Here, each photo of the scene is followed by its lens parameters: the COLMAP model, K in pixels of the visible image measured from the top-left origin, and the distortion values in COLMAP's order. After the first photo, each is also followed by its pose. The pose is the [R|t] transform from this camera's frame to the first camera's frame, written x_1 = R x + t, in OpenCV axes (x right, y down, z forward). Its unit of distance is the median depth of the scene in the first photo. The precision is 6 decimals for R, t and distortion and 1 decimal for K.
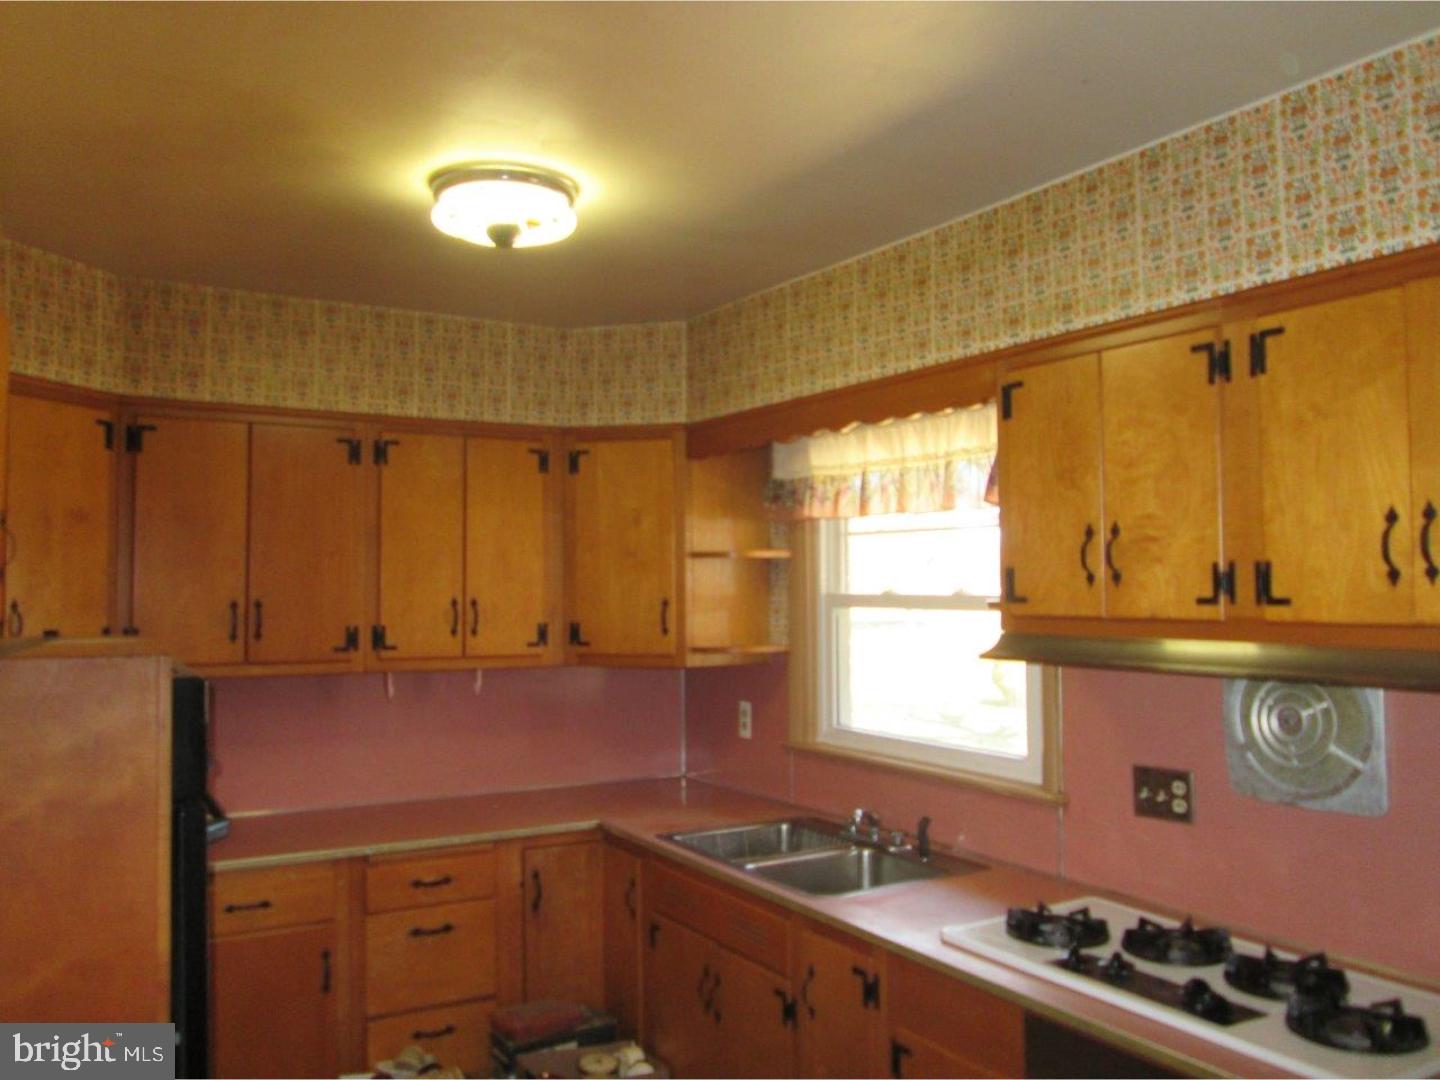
lens RADIAL K [[1201.4, 0, 719.4], [0, 1201.4, 536.2], [0, 0, 1]] dist [-0.024230, 0.008910]
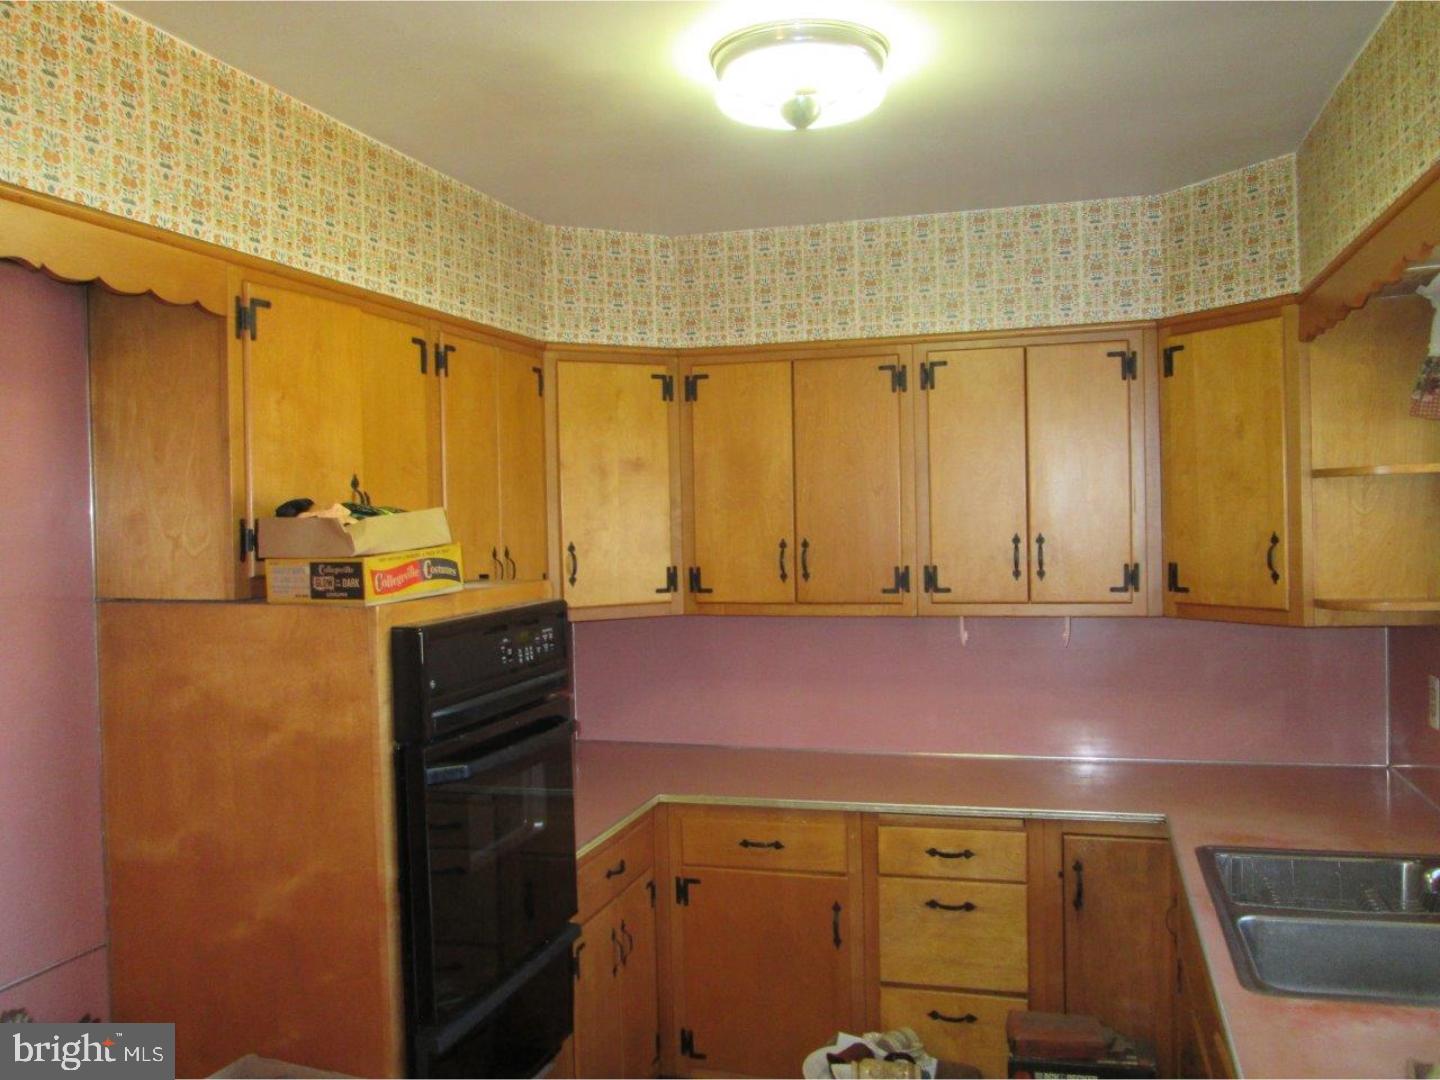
lens RADIAL K [[1201.4, 0, 721.0], [0, 1201.4, 543.0], [0, 0, 1]] dist [-0.024230, 0.008910]
pose [[0.685682, 0.000223, -0.727901, 0.284708], [0.052549, 0.997376, 0.049807, 0.003071], [0.726002, -0.072402, 0.683870, 0.265400]]
